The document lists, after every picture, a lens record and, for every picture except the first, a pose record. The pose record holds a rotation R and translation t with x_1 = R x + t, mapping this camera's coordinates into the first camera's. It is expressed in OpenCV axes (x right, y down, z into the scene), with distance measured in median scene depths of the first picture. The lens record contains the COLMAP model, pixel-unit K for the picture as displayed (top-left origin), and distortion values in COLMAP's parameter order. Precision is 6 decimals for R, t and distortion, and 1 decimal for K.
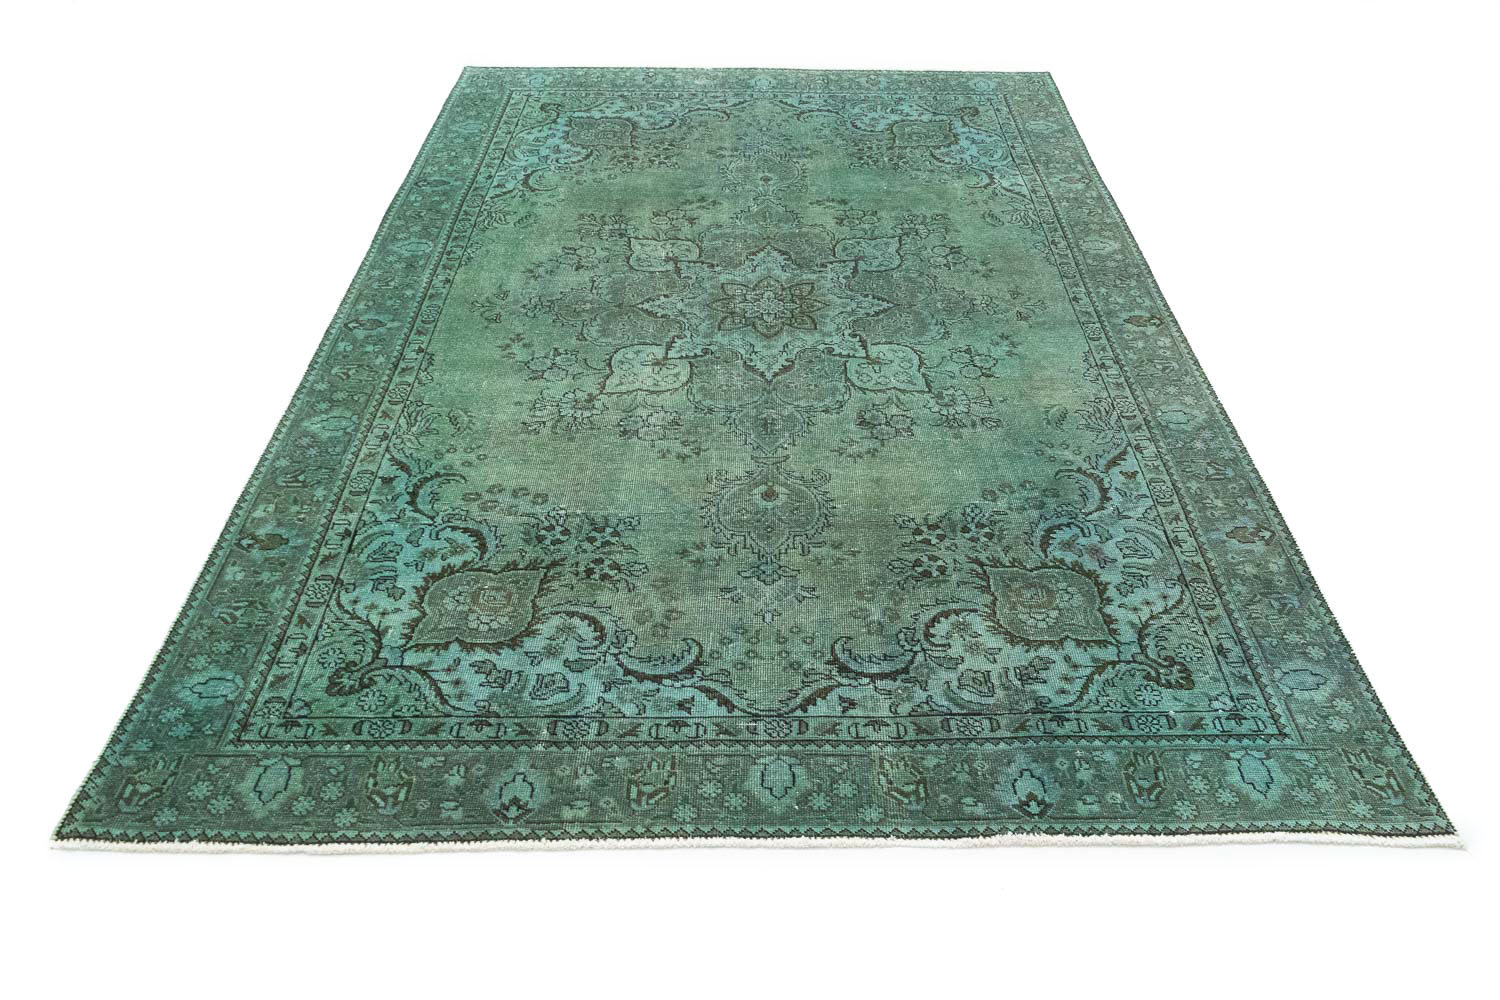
lens RADIAL K [[1246.6, 0, 736.2], [0, 1246.6, 493.2], [0, 0, 1]] dist [-0.000997, 0.004664]
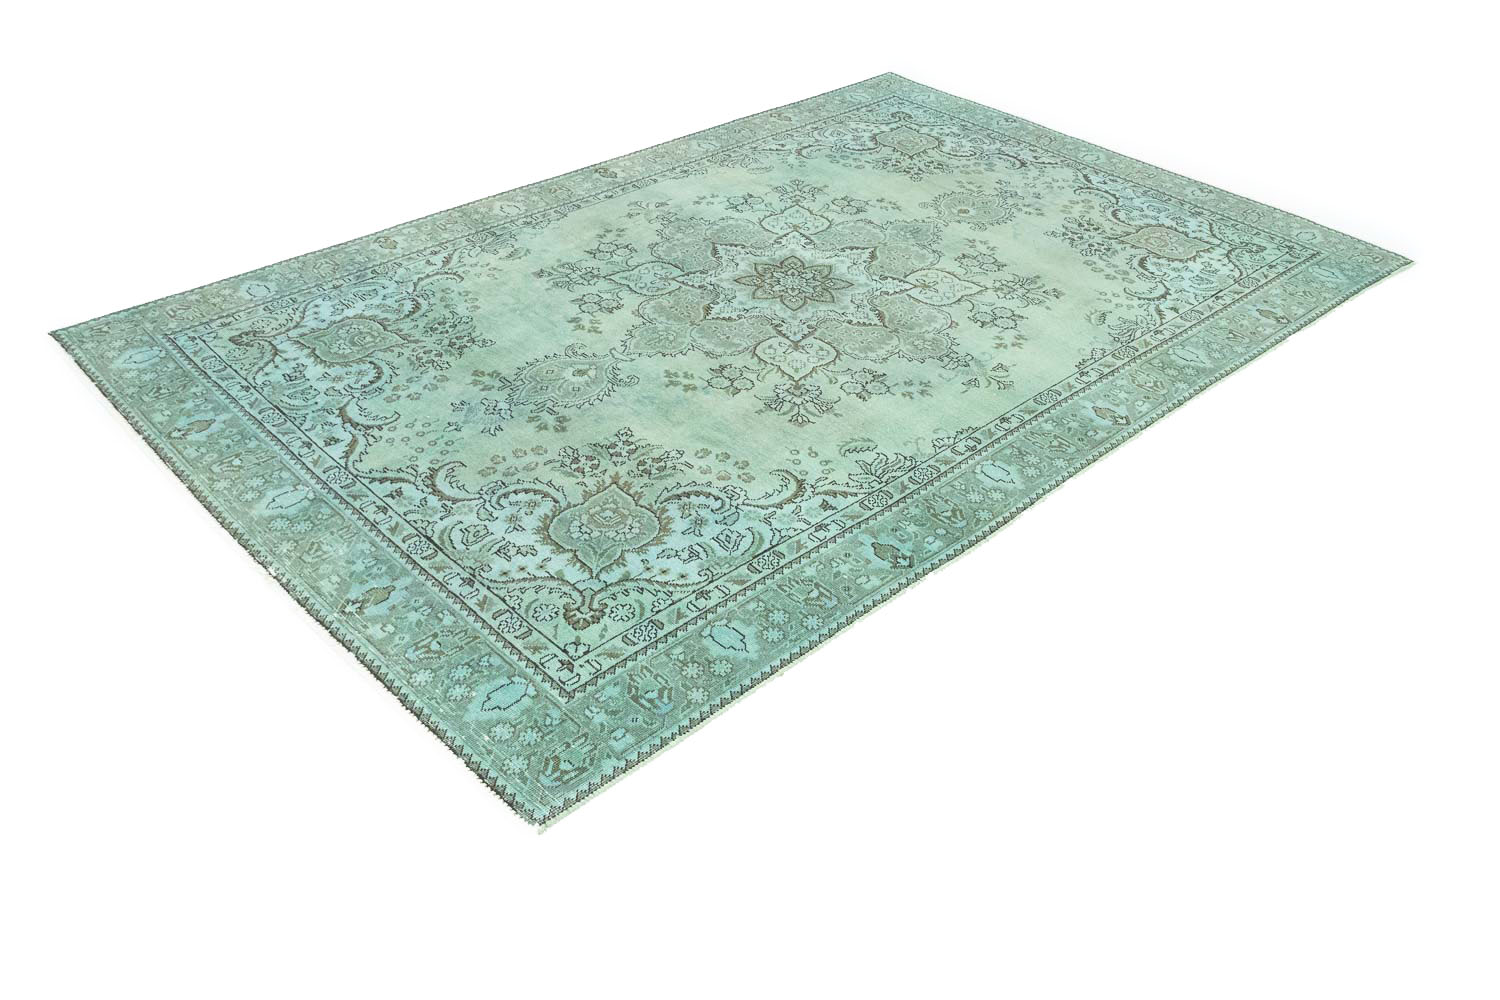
lens RADIAL K [[1246.6, 0, 736.2], [0, 1246.6, 493.2], [0, 0, 1]] dist [-0.000997, 0.004664]
pose [[-0.688649, -0.462866, 0.558138, -0.850334], [0.418883, 0.374352, 0.827283, -1.337867], [-0.591862, 0.803502, -0.063911, 1.619975]]
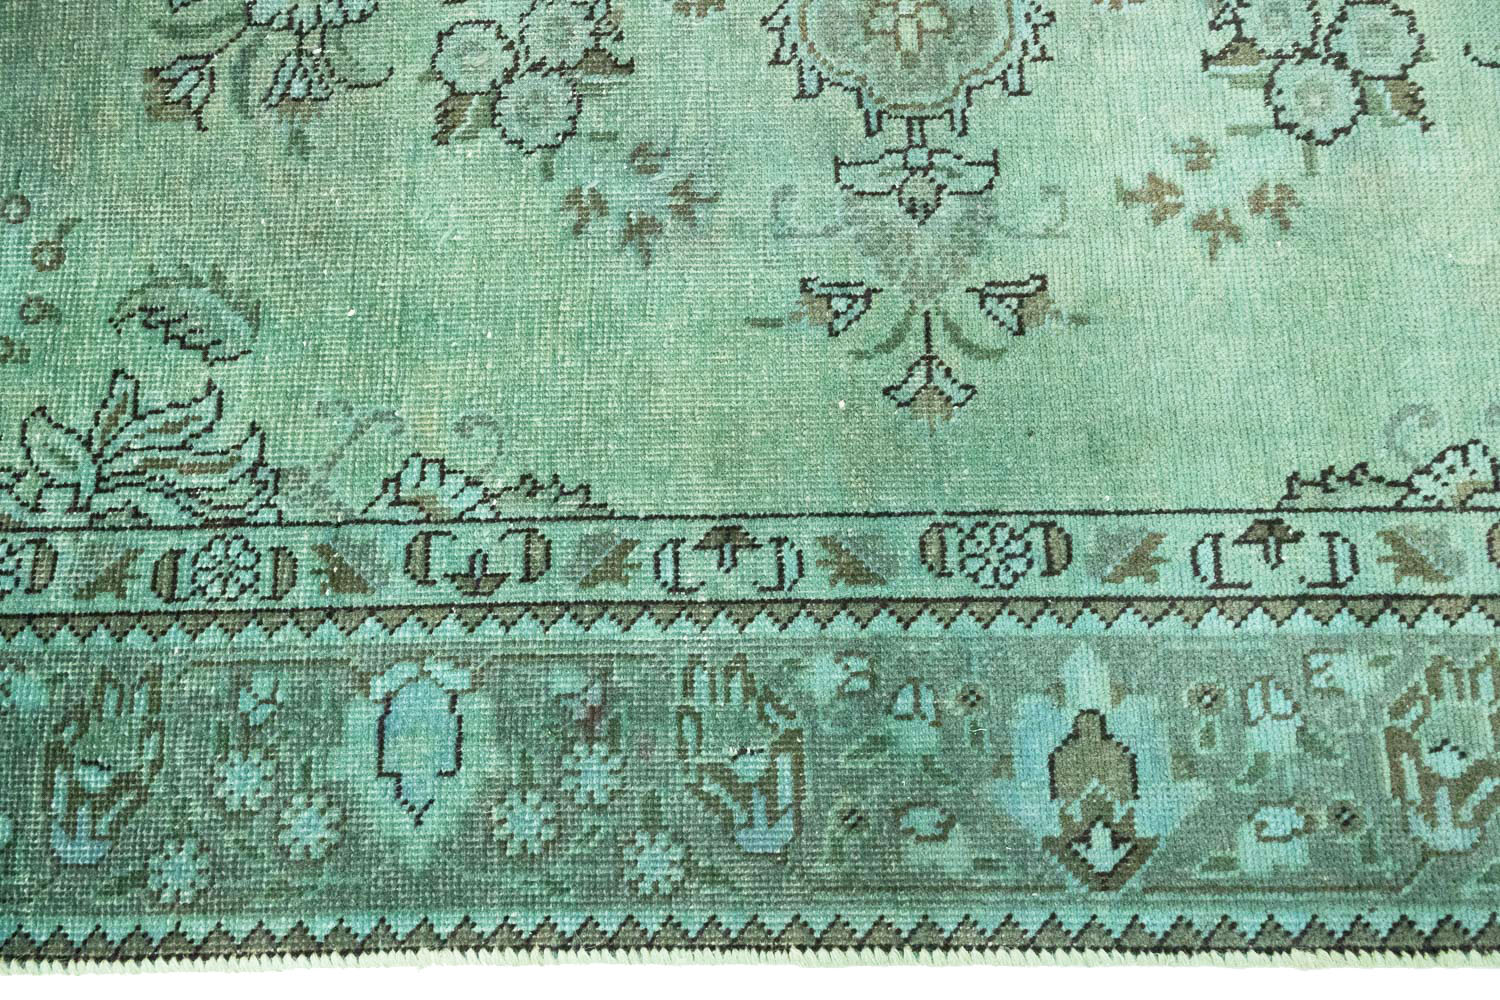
lens RADIAL K [[1257.0, 0, 750.0], [0, 1257.0, 500.0], [0, 0, 1]] dist [0.004146, 0.004422]
pose [[-0.015556, -0.980290, 0.196953, -0.360891], [0.655838, 0.138681, 0.742054, -0.463489], [-0.754742, 0.140712, 0.640753, 1.110088]]
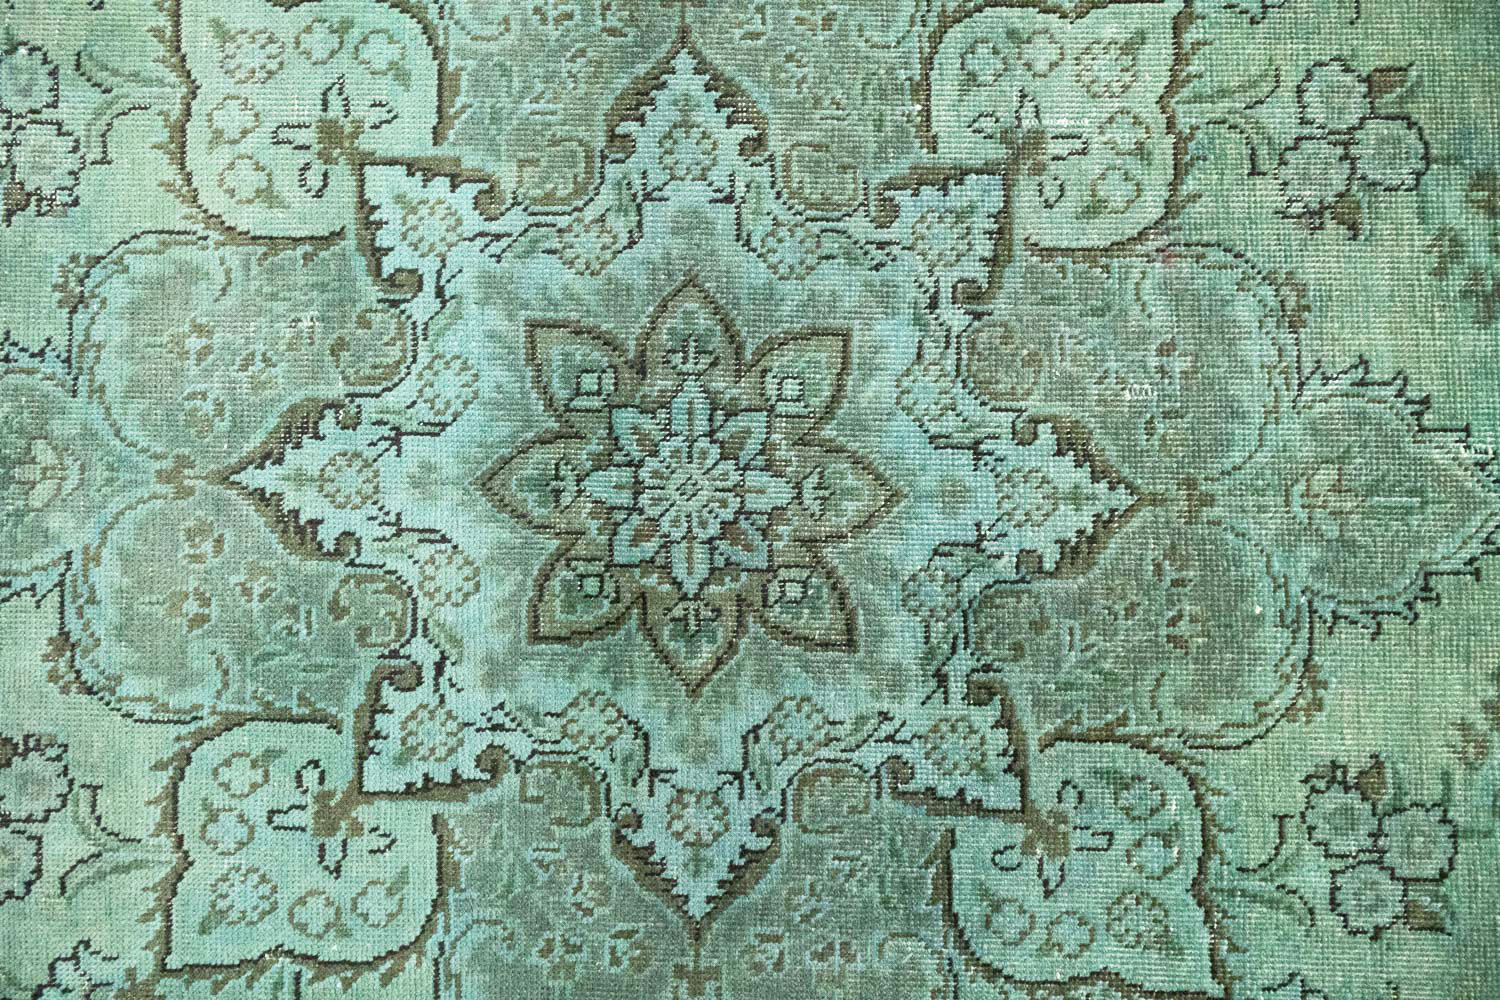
lens RADIAL K [[1246.6, 0, 736.2], [0, 1246.6, 493.2], [0, 0, 1]] dist [-0.000997, 0.004664]
pose [[-0.006868, 0.998234, -0.059004, 0.057762], [-0.603852, 0.042892, 0.795941, -0.505629], [0.797067, 0.041096, 0.602491, 1.069889]]
